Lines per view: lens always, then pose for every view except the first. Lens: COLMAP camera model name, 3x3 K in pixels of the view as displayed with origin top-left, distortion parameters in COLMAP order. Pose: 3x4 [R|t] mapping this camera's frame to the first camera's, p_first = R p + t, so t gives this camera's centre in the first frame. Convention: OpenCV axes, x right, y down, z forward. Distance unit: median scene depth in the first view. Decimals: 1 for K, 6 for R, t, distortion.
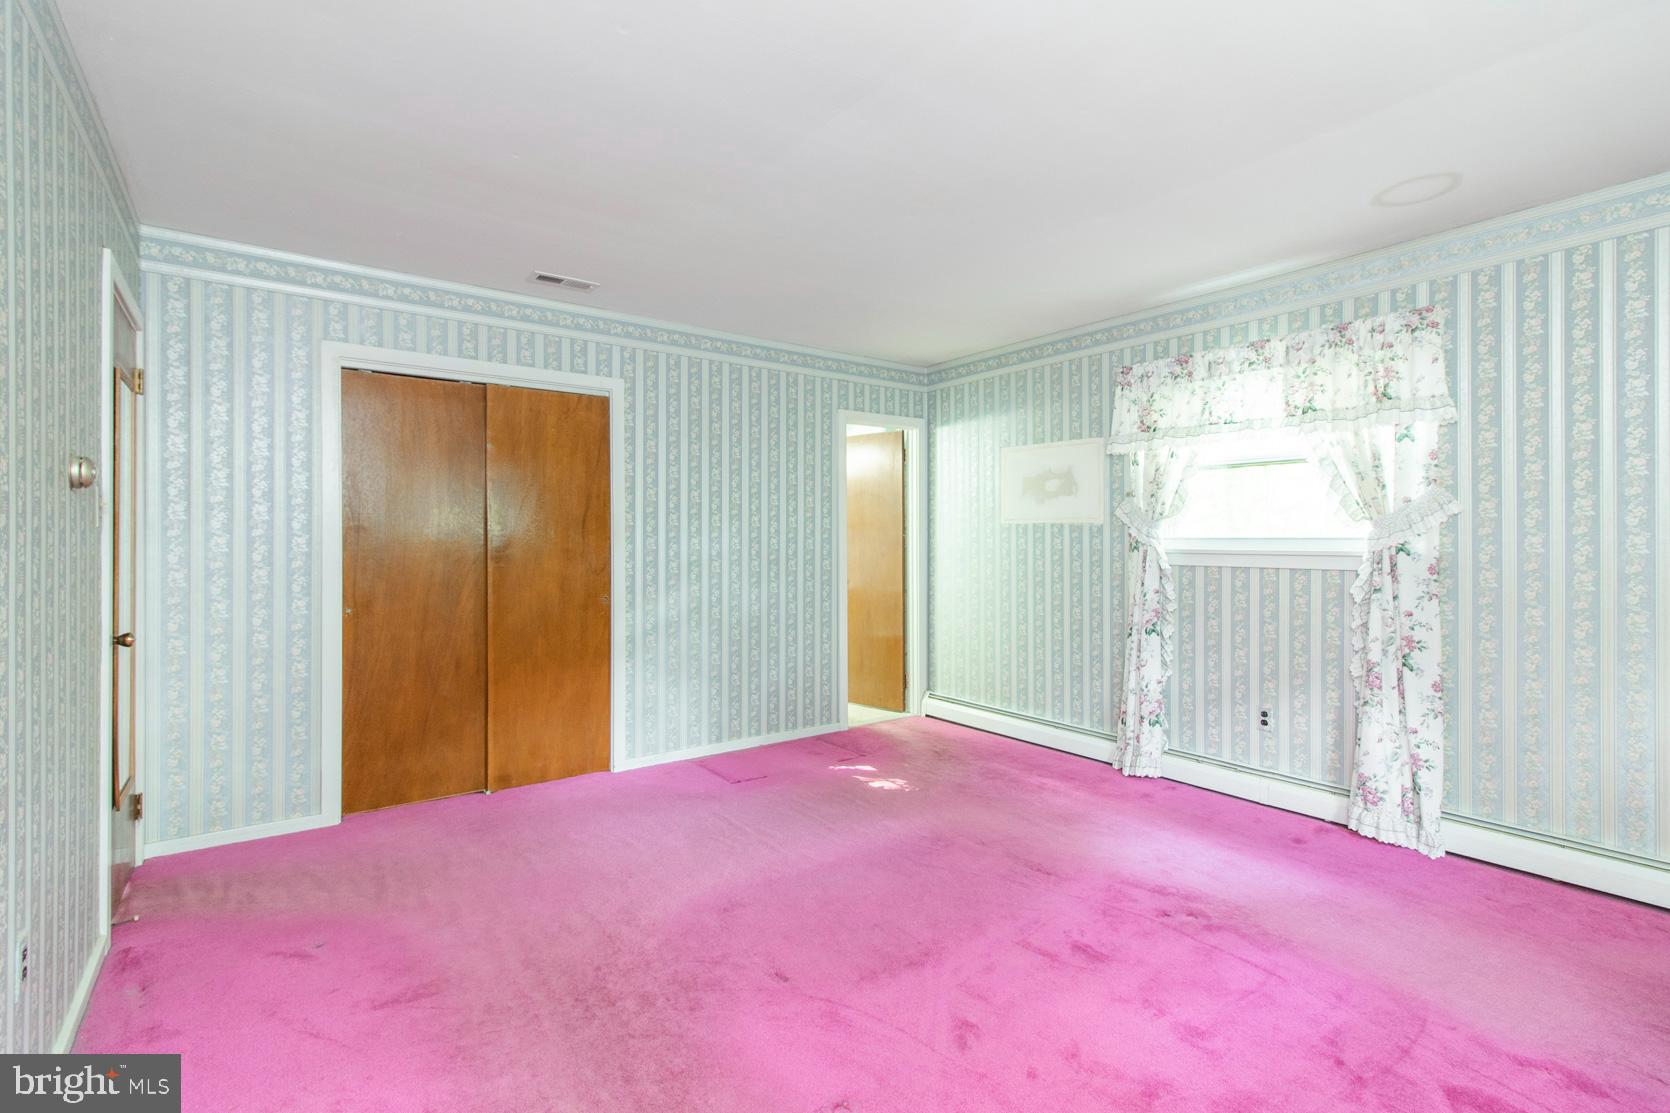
lens RADIAL K [[773.1, 0, 825.4], [0, 773.1, 545.8], [0, 0, 1]] dist [0.003140, 0.000843]
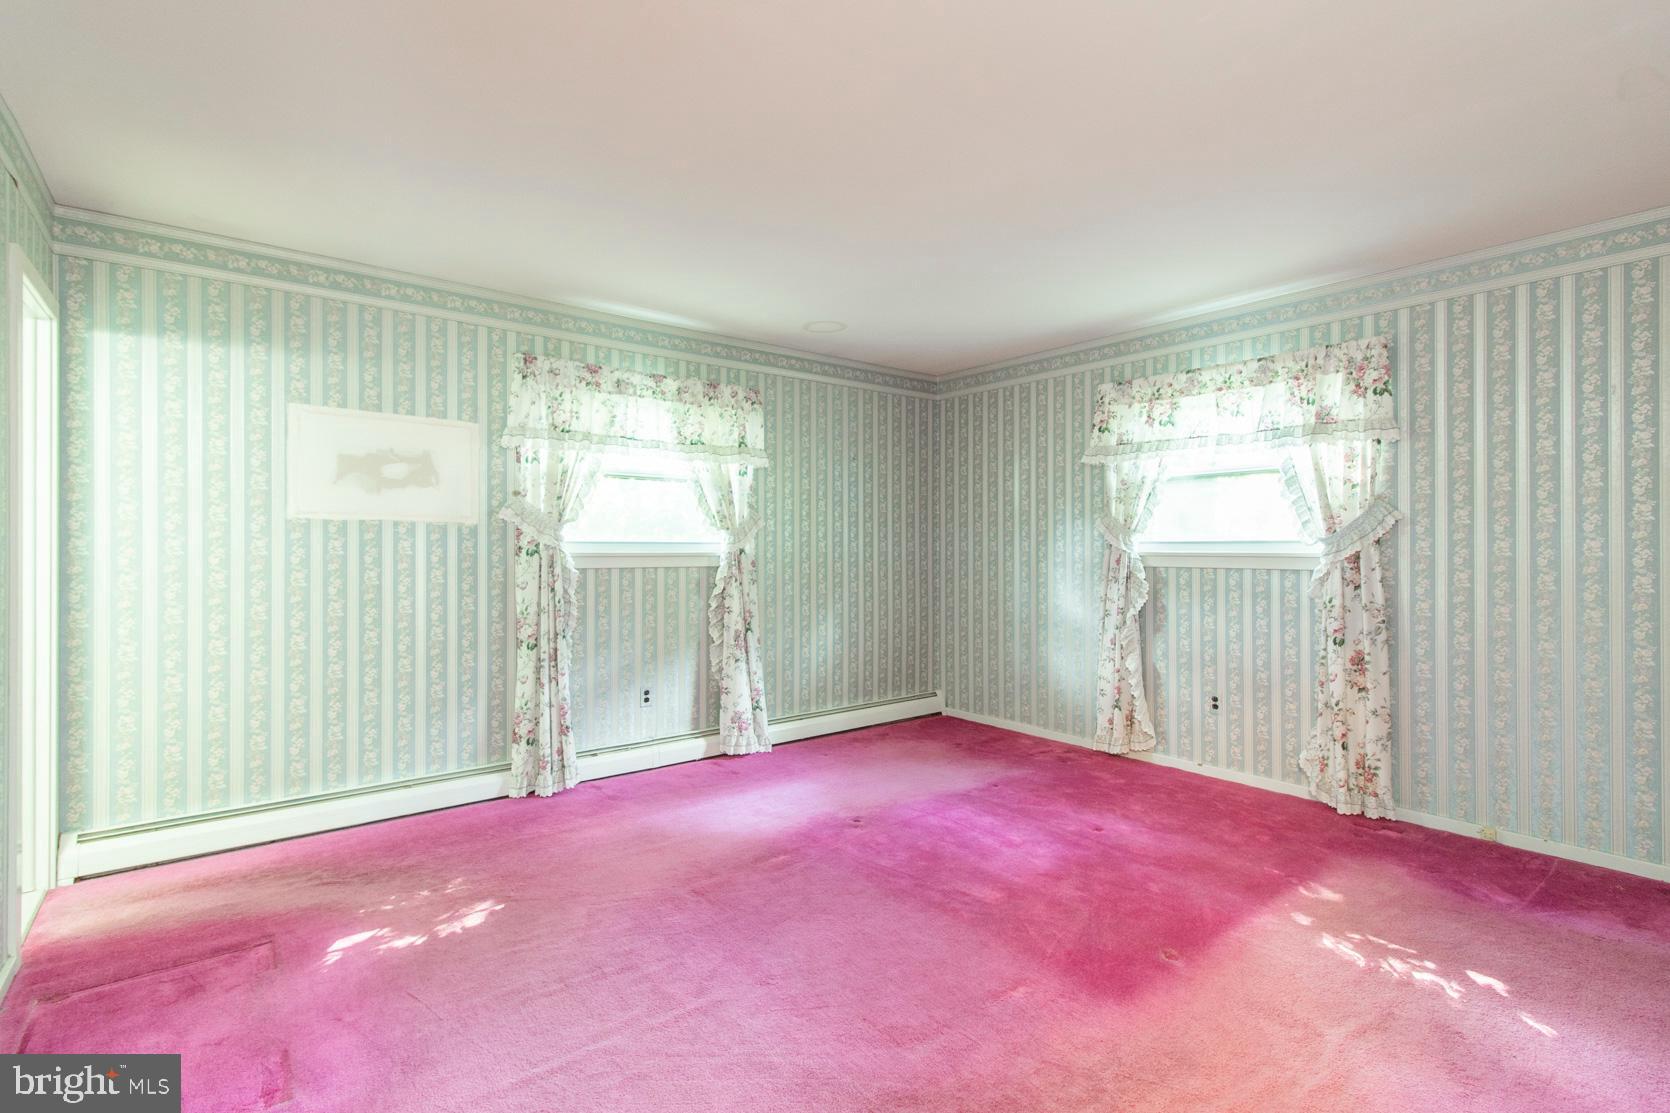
lens RADIAL K [[773.1, 0, 831.3], [0, 773.1, 551.1], [0, 0, 1]] dist [0.003140, 0.000843]
pose [[-0.038514, -0.007461, 0.999230, -0.570931], [0.004034, 0.999963, 0.007622, -0.003945], [-0.999250, 0.004325, -0.038482, 0.713883]]
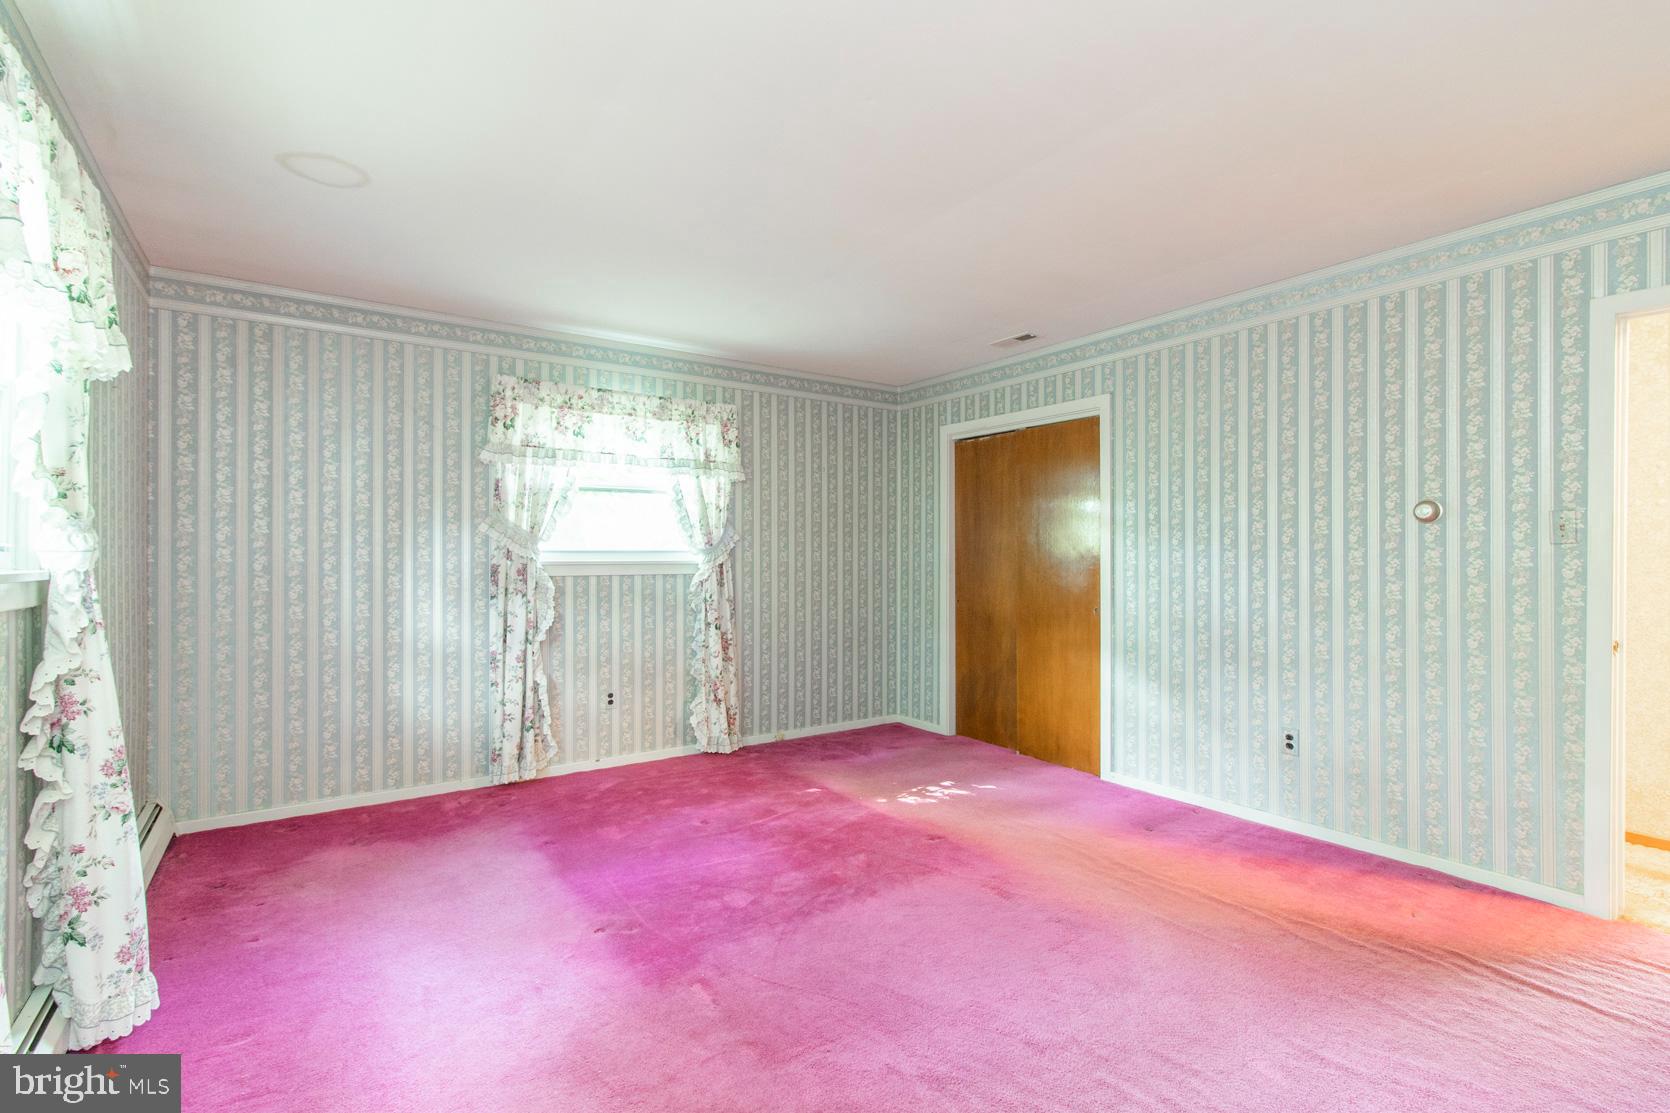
lens RADIAL K [[773.1, 0, 839.9], [0, 773.1, 553.9], [0, 0, 1]] dist [0.003140, 0.000843]
pose [[-0.999556, -0.001356, 0.029758, 0.087728], [-0.001360, 0.999999, -0.000114, -0.002835], [-0.029757, -0.000154, -0.999557, 1.291814]]
